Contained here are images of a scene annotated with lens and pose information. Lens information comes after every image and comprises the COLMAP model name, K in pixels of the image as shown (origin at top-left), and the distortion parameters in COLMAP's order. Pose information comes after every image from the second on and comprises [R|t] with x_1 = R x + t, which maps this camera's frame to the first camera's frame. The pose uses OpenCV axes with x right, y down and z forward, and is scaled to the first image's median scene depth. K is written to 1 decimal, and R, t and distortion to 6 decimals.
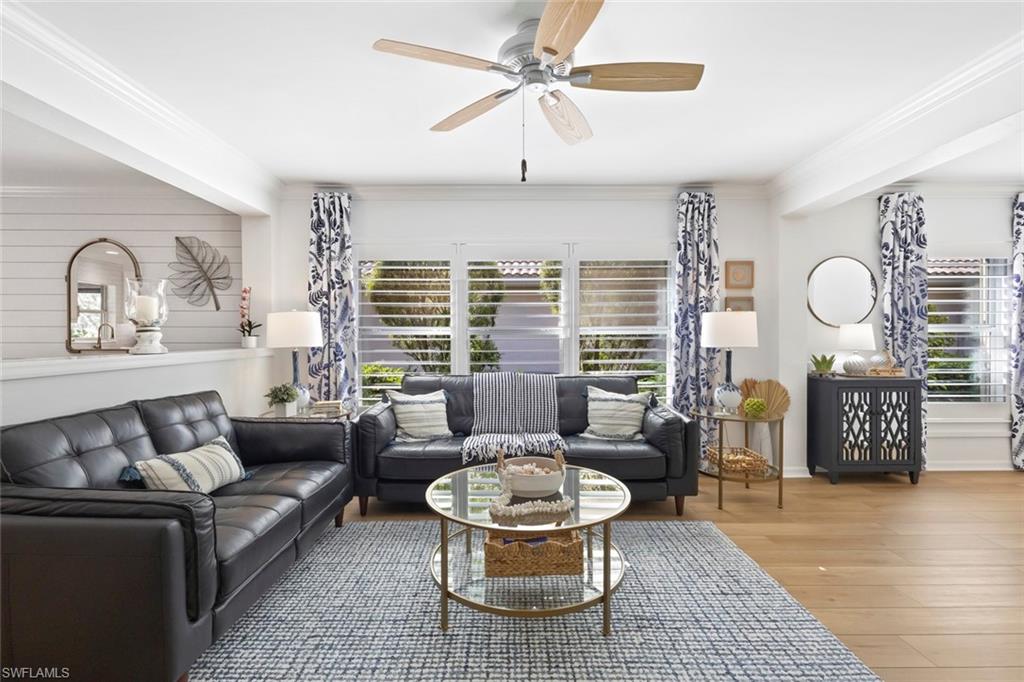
lens RADIAL K [[472.8, 0, 506.6], [0, 472.8, 336.8], [0, 0, 1]] dist [0.001362, 0.003641]
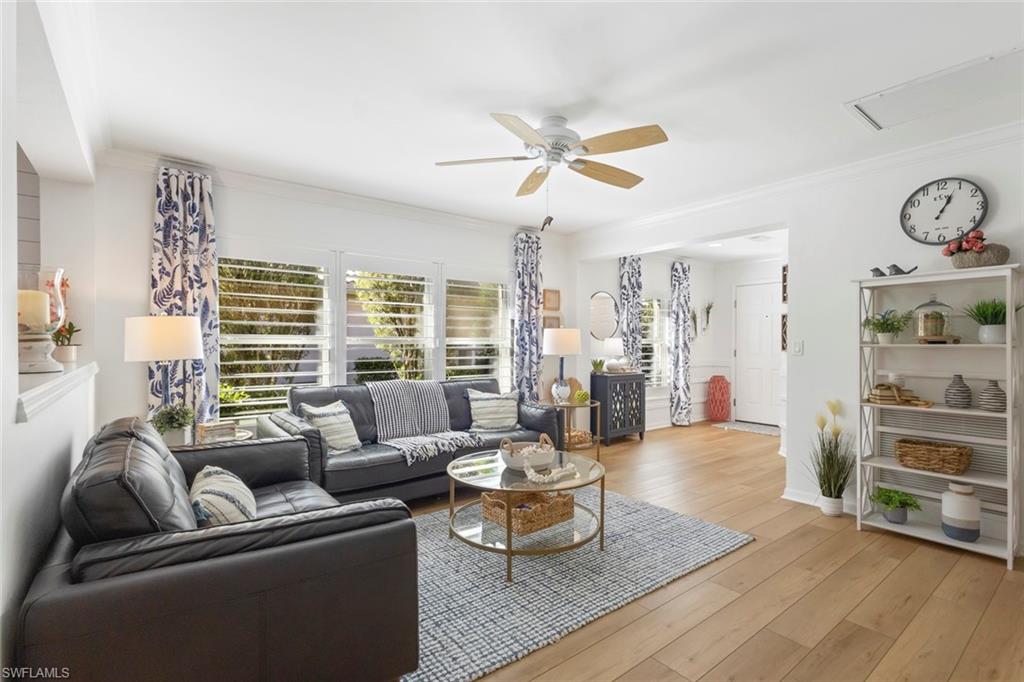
lens RADIAL K [[472.8, 0, 520.3], [0, 472.8, 342.4], [0, 0, 1]] dist [0.001362, 0.003641]
pose [[0.793341, 0.006103, 0.608747, -0.410939], [-0.000256, 0.999953, -0.009691, 0.001165], [-0.608778, 0.007533, 0.793305, -0.003549]]
